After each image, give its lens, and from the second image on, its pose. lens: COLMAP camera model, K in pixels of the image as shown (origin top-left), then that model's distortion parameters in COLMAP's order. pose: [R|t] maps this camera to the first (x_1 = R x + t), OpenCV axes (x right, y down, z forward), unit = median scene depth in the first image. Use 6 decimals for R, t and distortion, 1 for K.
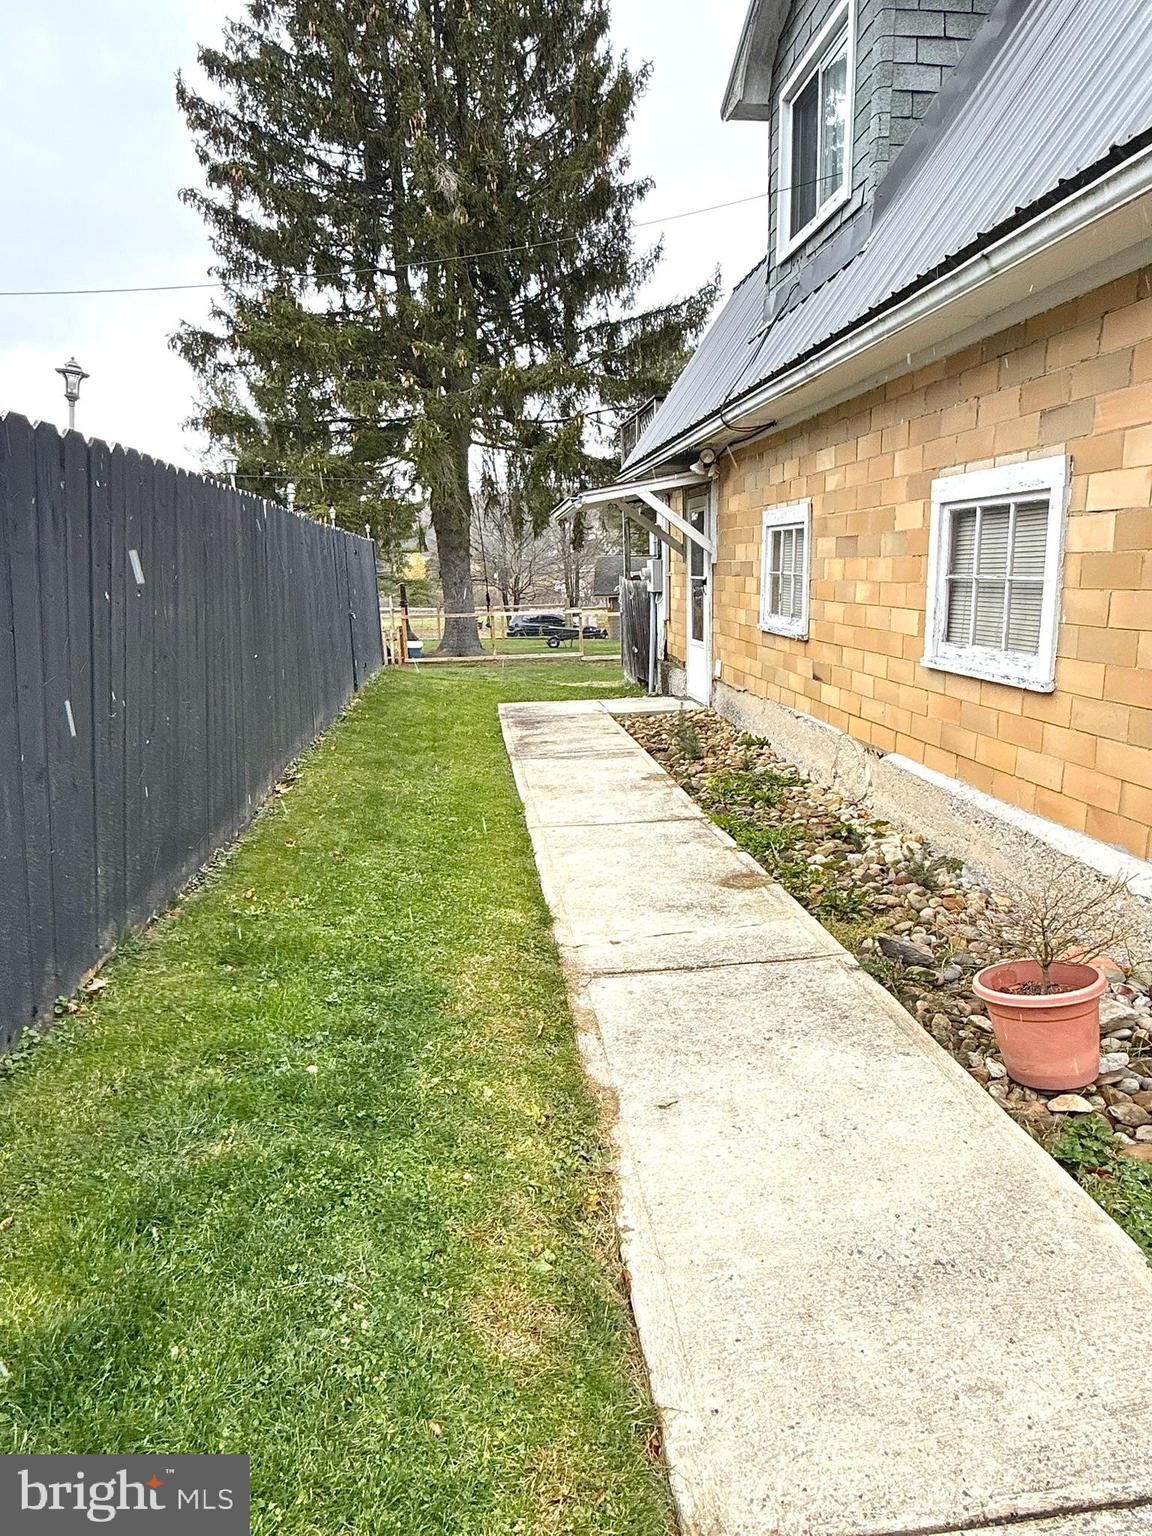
lens RADIAL K [[915.3, 0, 569.6], [0, 915.3, 759.9], [0, 0, 1]] dist [-0.004558, -0.000340]
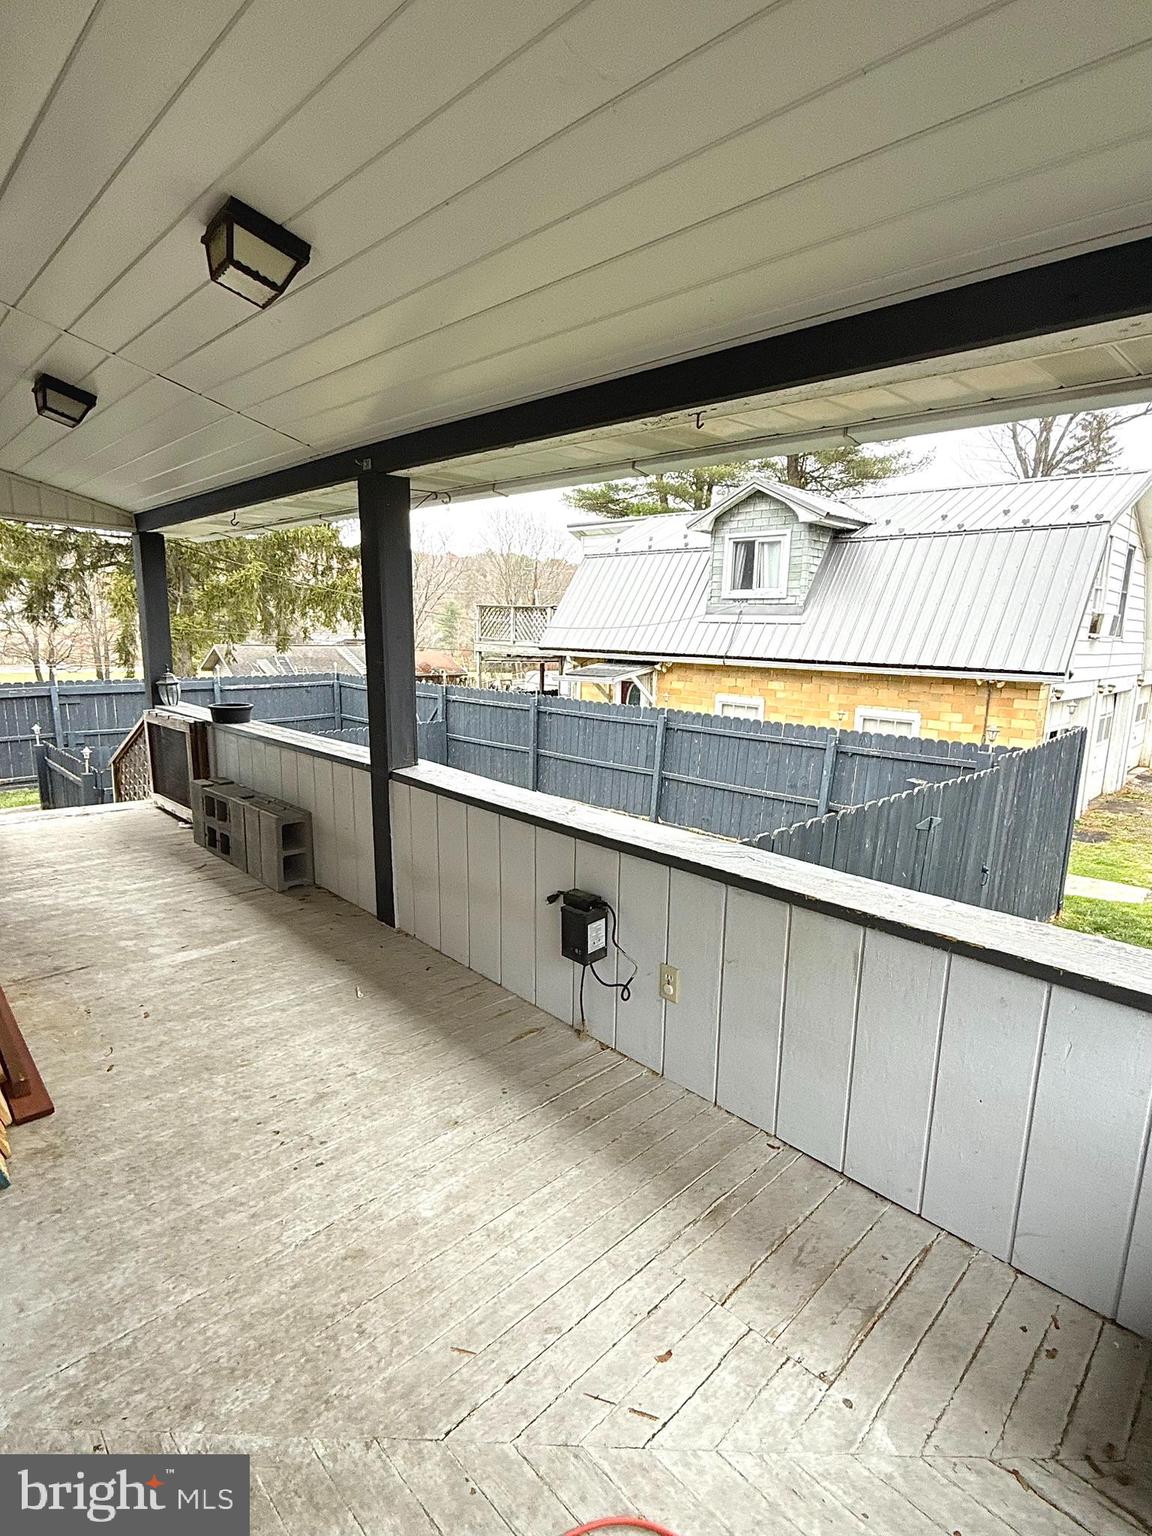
lens RADIAL K [[770.2, 0, 576.0], [0, 770.2, 768.0], [0, 0, 1]] dist [-0.000676, -0.000020]
pose [[0.783248, -0.076581, 0.616975, -1.731123], [0.095124, 0.995461, 0.002800, -0.154967], [-0.614390, 0.056496, 0.786978, -0.460231]]
